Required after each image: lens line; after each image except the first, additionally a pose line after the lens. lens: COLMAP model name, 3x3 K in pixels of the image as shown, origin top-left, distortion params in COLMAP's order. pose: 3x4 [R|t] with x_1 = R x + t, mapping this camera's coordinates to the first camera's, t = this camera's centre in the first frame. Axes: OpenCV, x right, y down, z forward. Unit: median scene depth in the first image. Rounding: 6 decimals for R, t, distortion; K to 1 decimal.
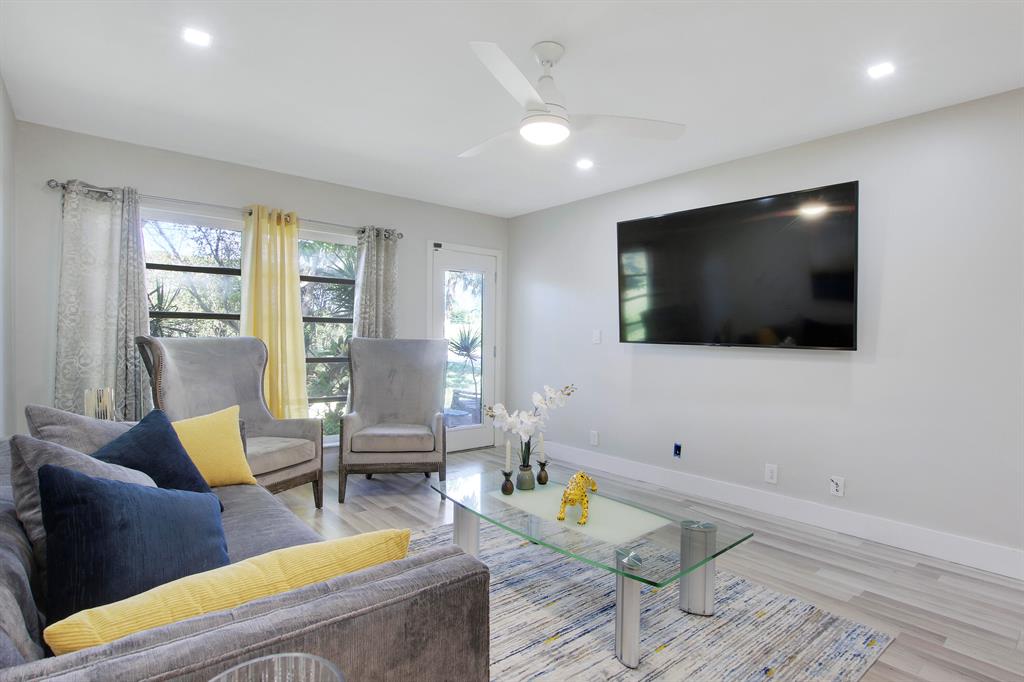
lens RADIAL K [[508.2, 0, 512.4], [0, 508.2, 362.3], [0, 0, 1]] dist [-0.040498, 0.000094]
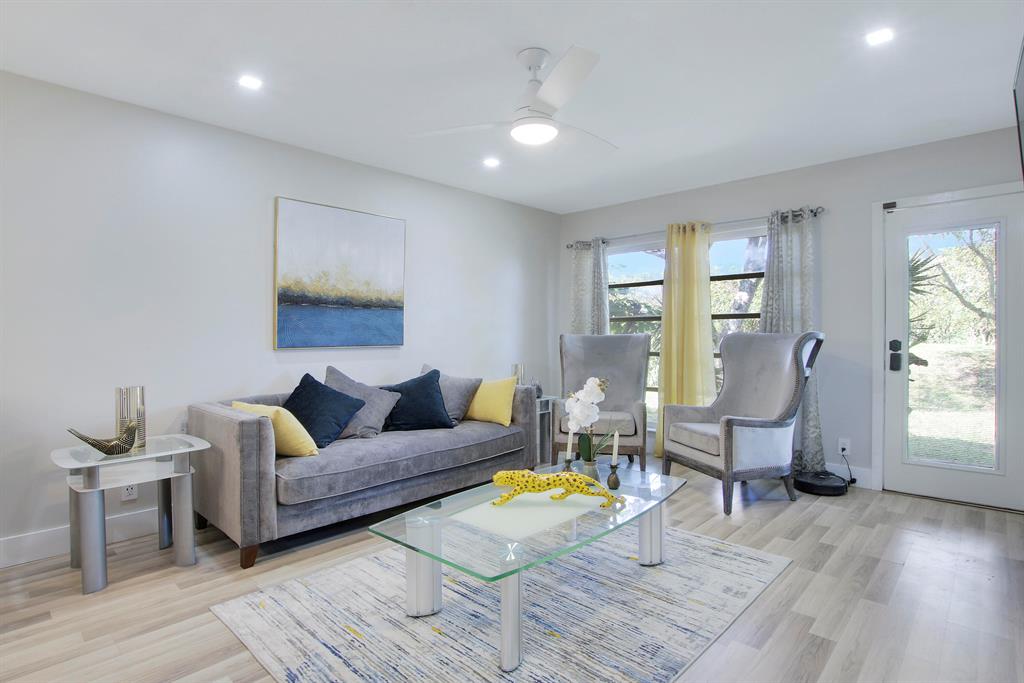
lens RADIAL K [[513.5, 0, 524.7], [0, 513.5, 343.4], [0, 0, 1]] dist [-0.017808, 0.000311]
pose [[0.157339, -0.002934, -0.987540, 0.737122], [-0.035915, 0.999317, -0.008691, -0.006119], [0.986891, 0.036835, 0.157126, 0.538818]]
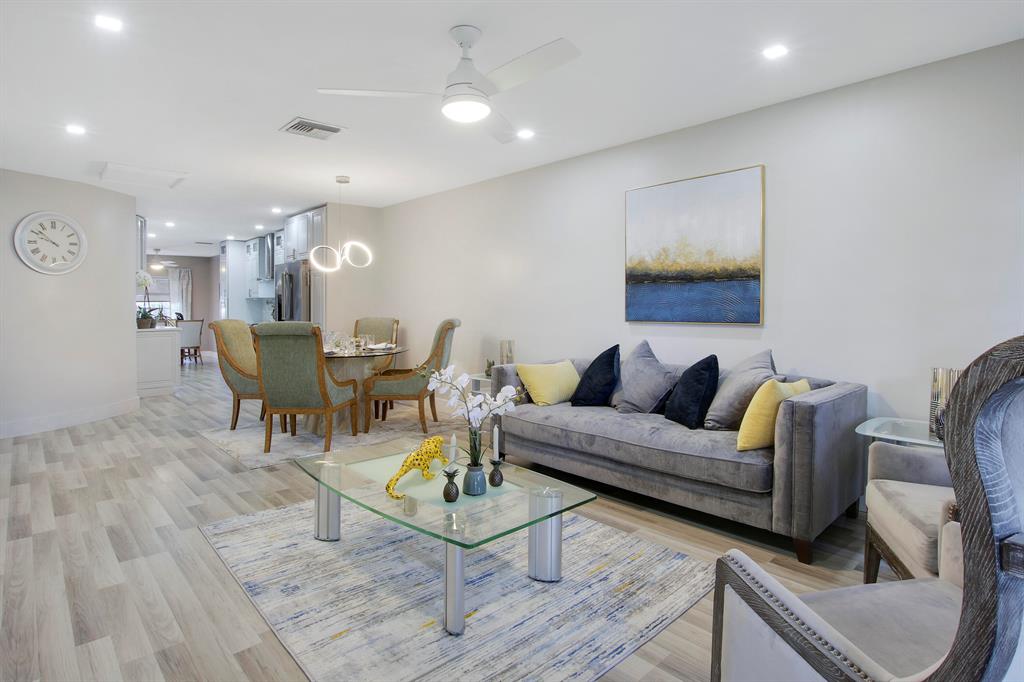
lens RADIAL K [[521.2, 0, 511.9], [0, 521.2, 315.1], [0, 0, 1]] dist [-0.023365, -0.000663]
pose [[-0.995333, -0.020121, -0.094383, 0.042012], [-0.025209, 0.998275, 0.053029, -0.058659], [0.093153, 0.055161, -0.994123, 1.367772]]
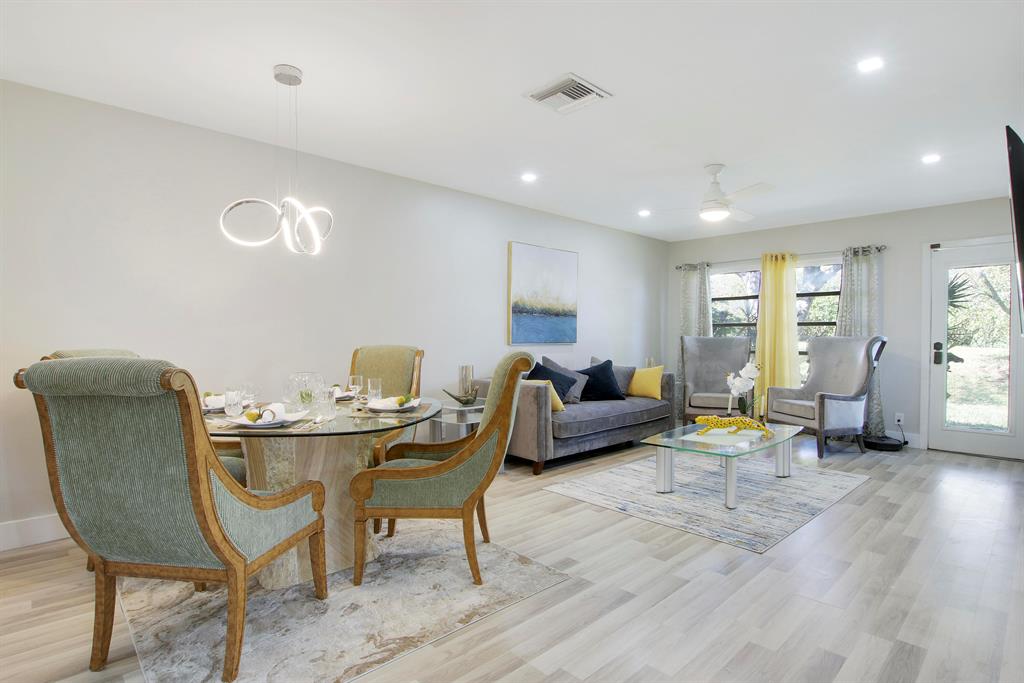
lens RADIAL K [[515.2, 0, 535.1], [0, 515.2, 347.5], [0, 0, 1]] dist [-0.017187, -0.000246]
pose [[0.116025, 0.004687, -0.993235, 1.166923], [-0.045206, 0.998978, -0.000566, 0.019870], [0.992217, 0.044966, 0.116118, 0.114222]]
